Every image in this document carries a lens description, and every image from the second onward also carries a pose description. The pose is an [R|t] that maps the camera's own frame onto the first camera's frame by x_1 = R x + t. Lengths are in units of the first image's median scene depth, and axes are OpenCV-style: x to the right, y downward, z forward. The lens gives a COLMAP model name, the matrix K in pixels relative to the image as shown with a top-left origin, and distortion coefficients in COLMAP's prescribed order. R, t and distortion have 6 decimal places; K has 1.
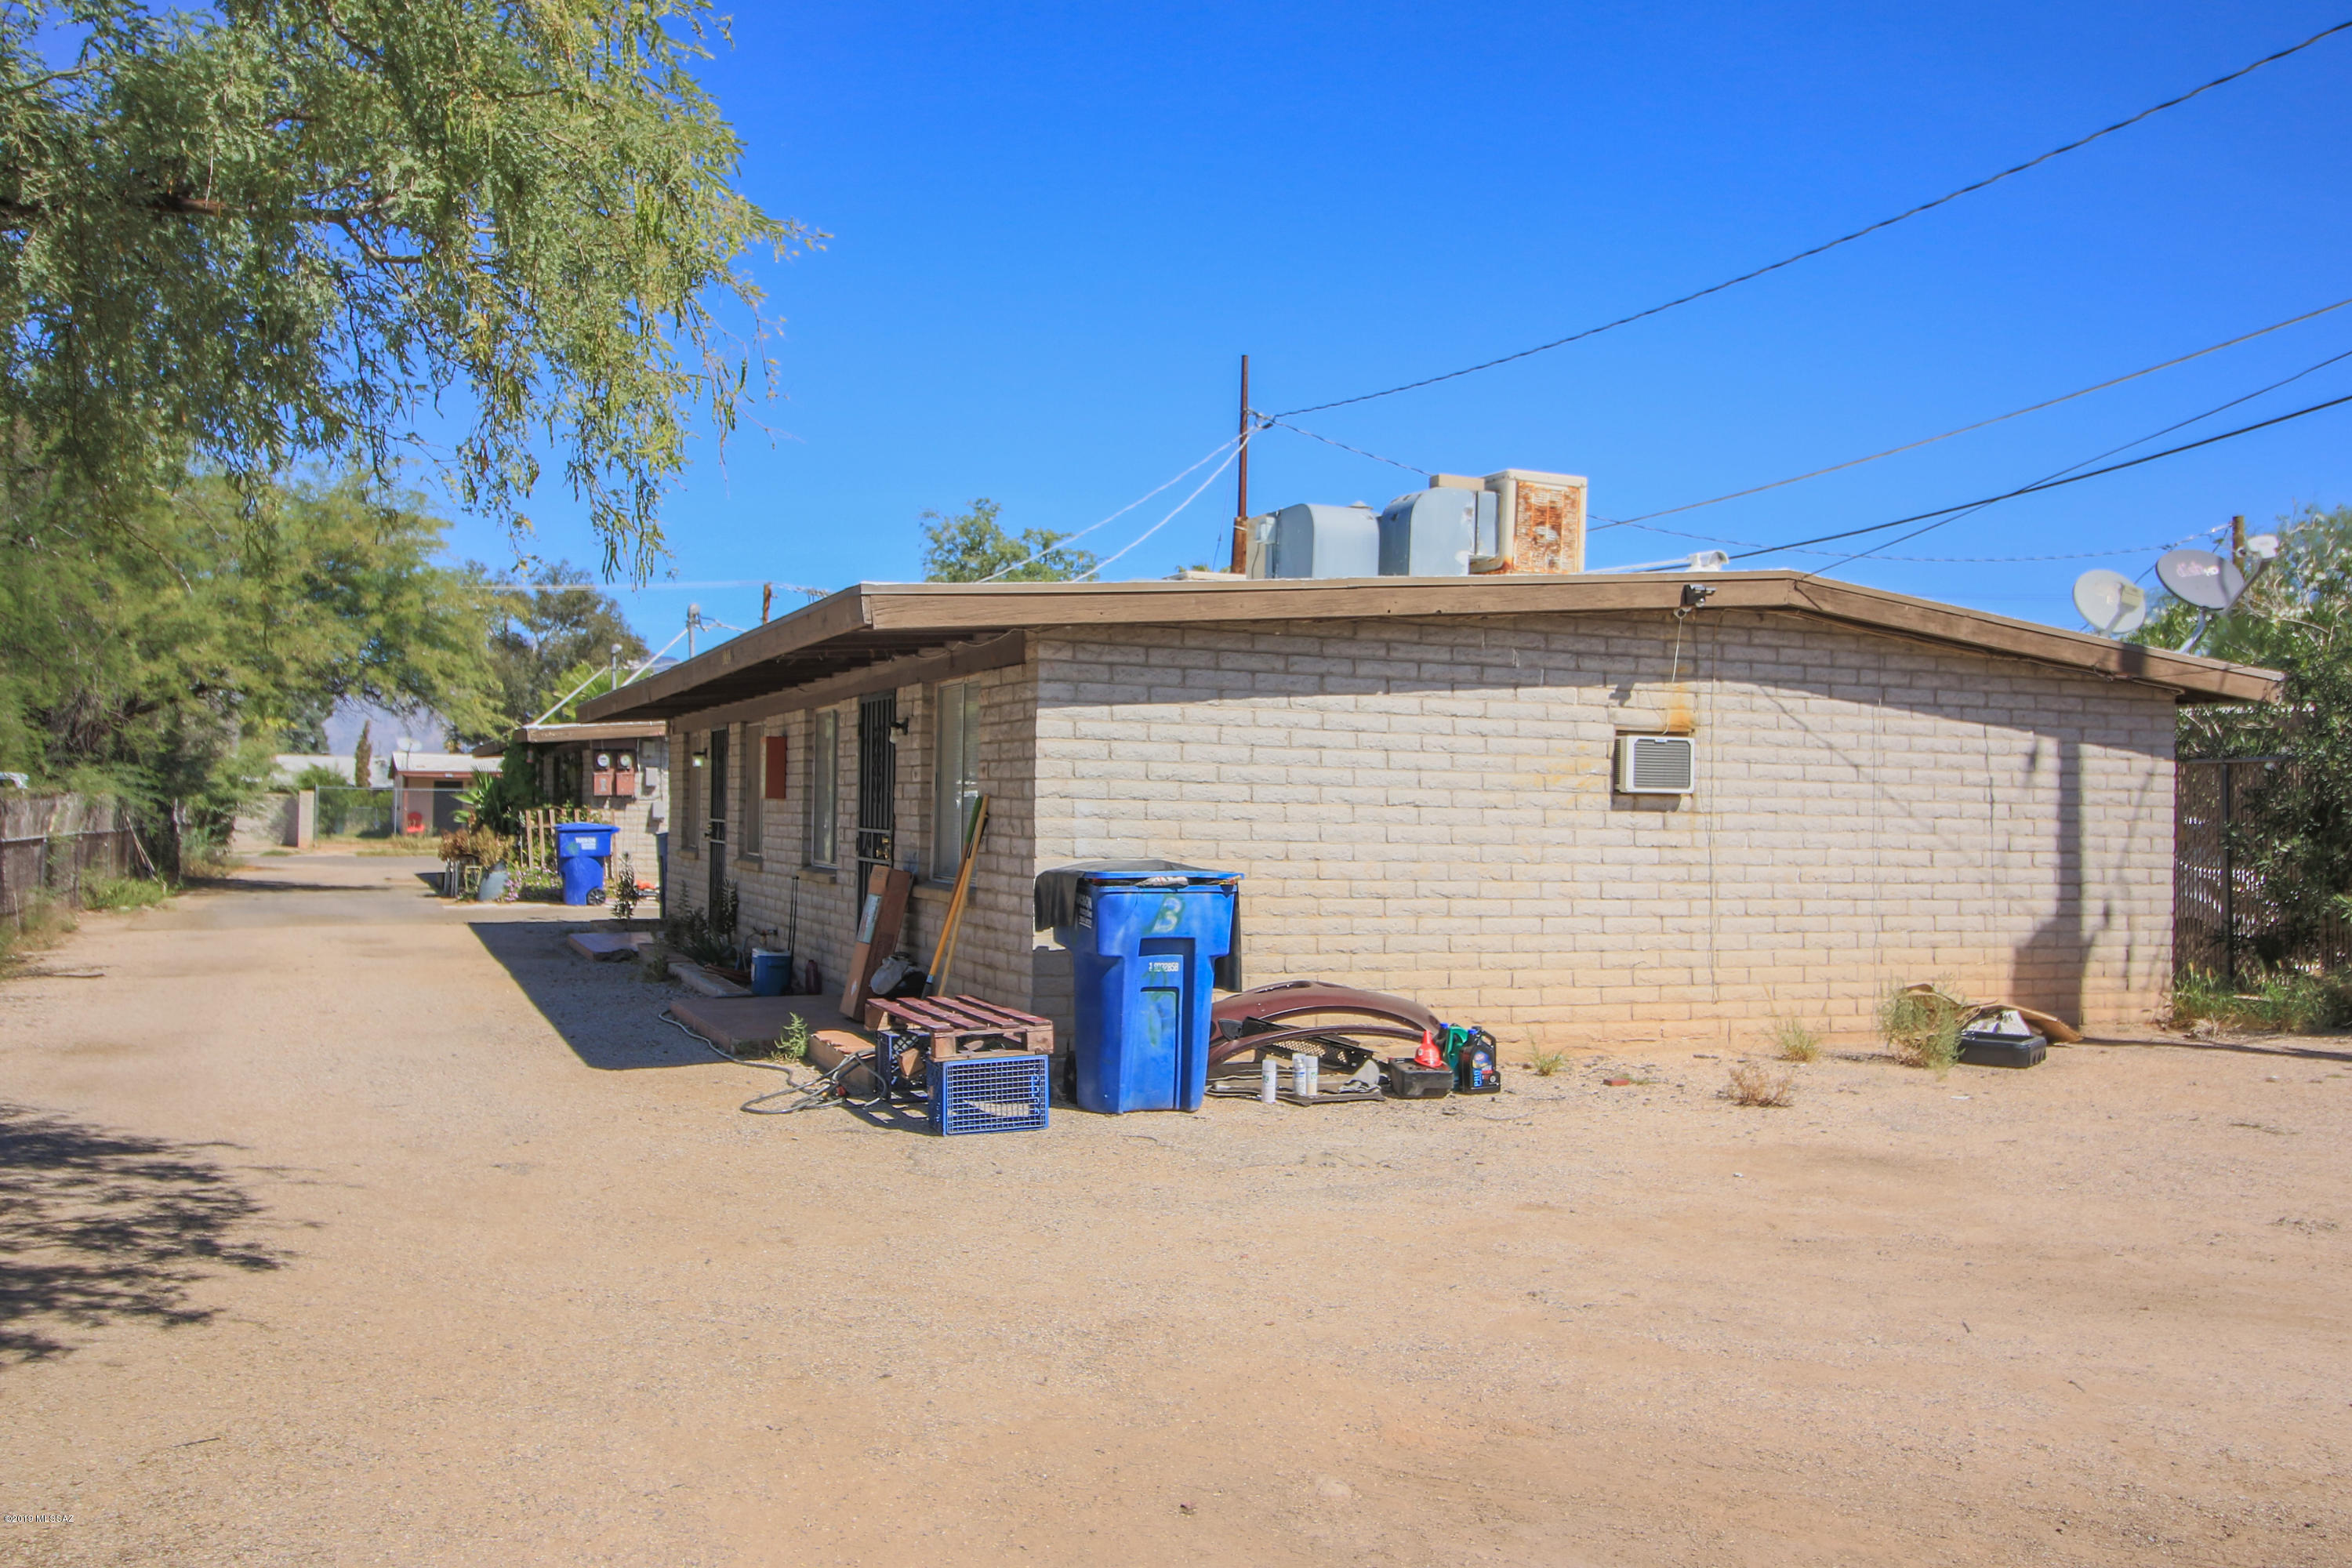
lens RADIAL K [[1854.7, 0, 1176.0], [0, 1854.7, 784.0], [0, 0, 1]] dist [0.005429, 0.000851]
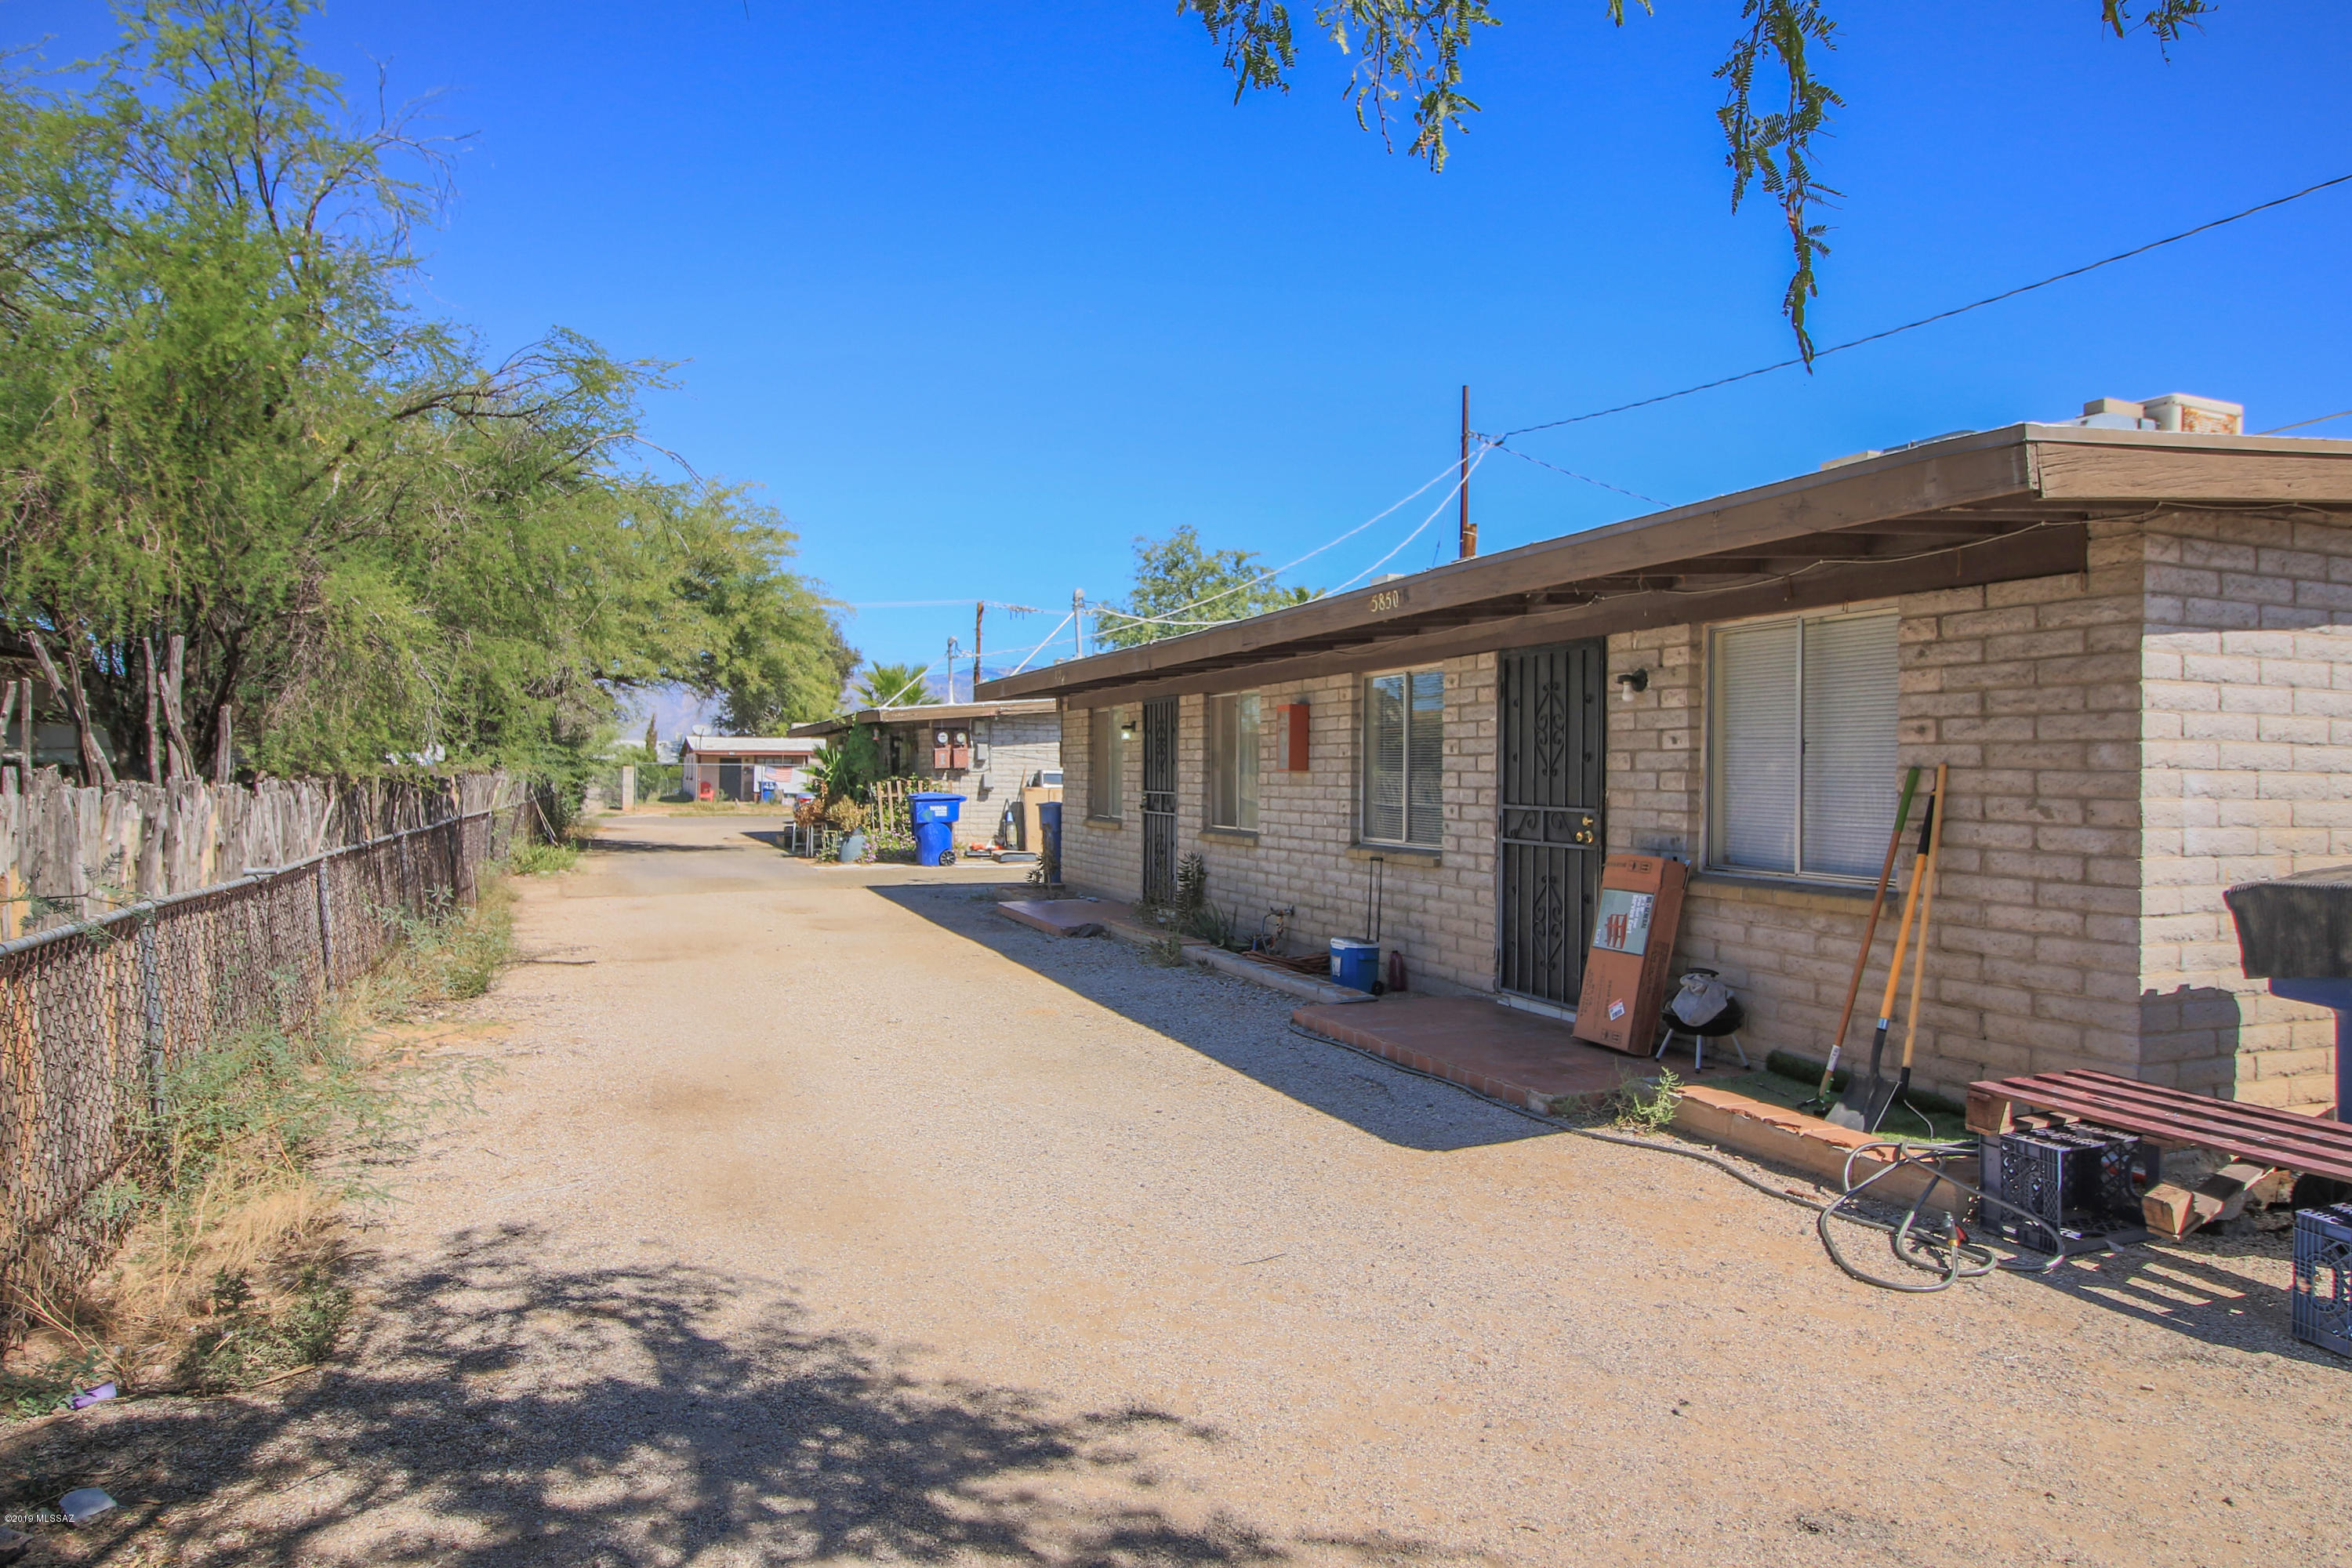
lens RADIAL K [[1321.9, 0, 1176.0], [0, 1321.9, 784.0], [0, 0, 1]] dist [-0.003626, -0.000946]
pose [[0.999818, -0.006787, -0.017805, -0.208252], [0.007147, 0.999769, 0.020257, 0.000463], [0.017664, -0.020381, 0.999636, 0.259550]]
